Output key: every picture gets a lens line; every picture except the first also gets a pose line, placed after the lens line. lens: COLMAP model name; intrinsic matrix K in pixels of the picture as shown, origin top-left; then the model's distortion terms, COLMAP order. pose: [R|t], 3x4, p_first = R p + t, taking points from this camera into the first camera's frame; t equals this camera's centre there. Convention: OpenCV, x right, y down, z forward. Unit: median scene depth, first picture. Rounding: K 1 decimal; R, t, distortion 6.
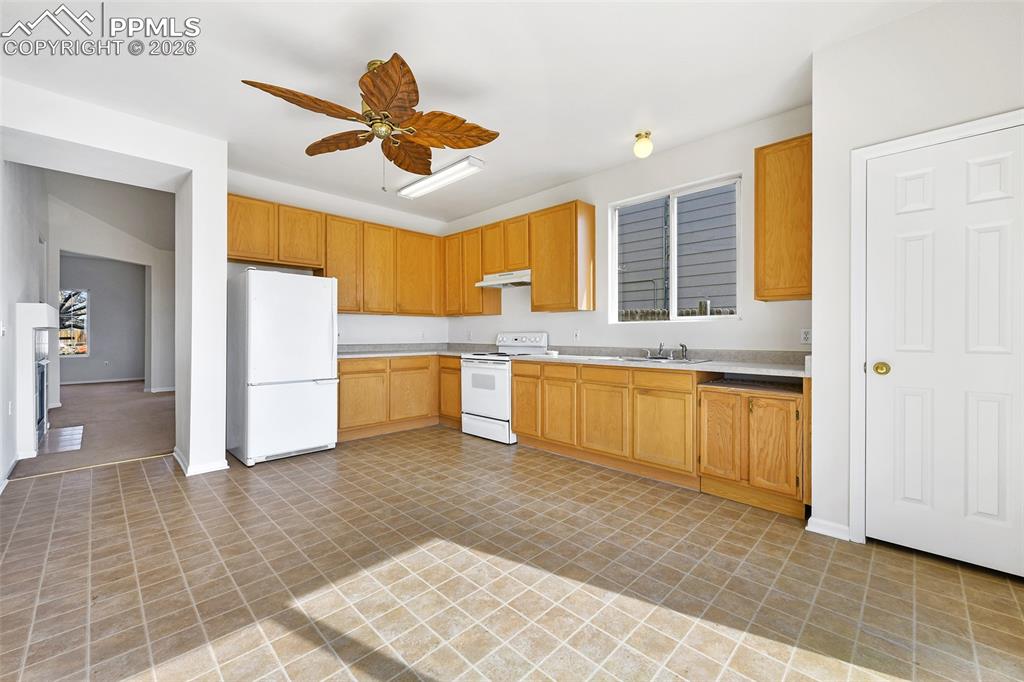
lens RADIAL K [[405.9, 0, 516.3], [0, 405.9, 334.8], [0, 0, 1]] dist [0.005678, -0.001392]
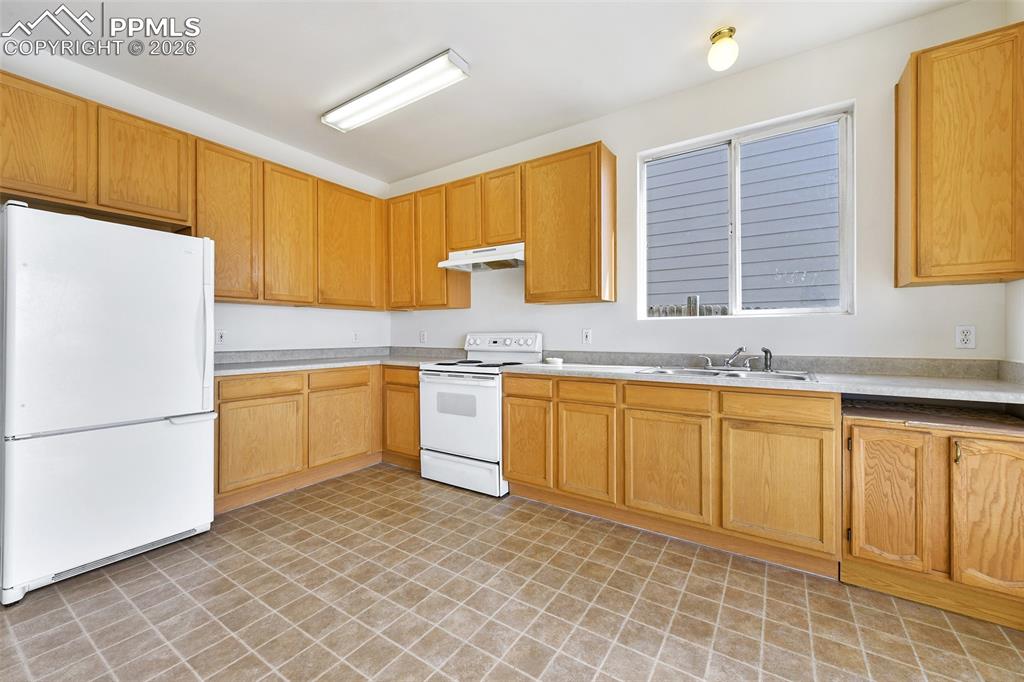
lens RADIAL K [[405.9, 0, 512.5], [0, 405.9, 333.6], [0, 0, 1]] dist [0.005678, -0.001392]
pose [[0.983072, -0.001536, 0.183211, -0.137618], [0.002174, 0.999992, -0.003282, -0.001463], [-0.183205, 0.003625, 0.983068, 0.378311]]
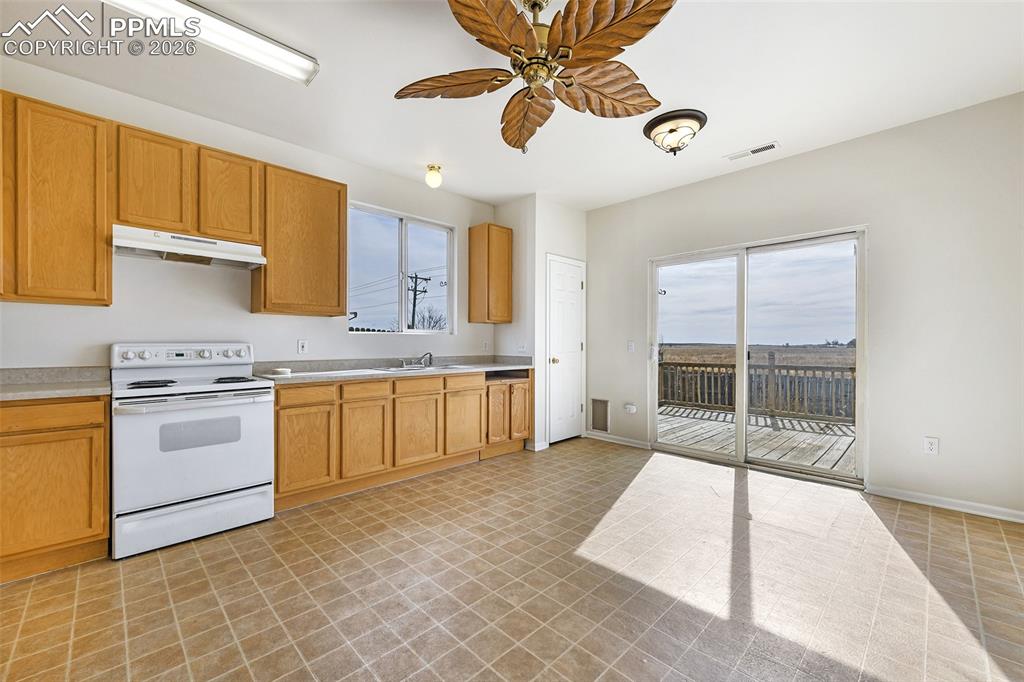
lens RADIAL K [[405.9, 0, 506.9], [0, 405.9, 345.1], [0, 0, 1]] dist [0.005678, -0.001392]
pose [[0.041898, -0.005425, 0.999107, -0.736989], [0.000662, 0.999985, 0.005402, -0.006264], [-0.999122, 0.000435, 0.041901, 0.695134]]
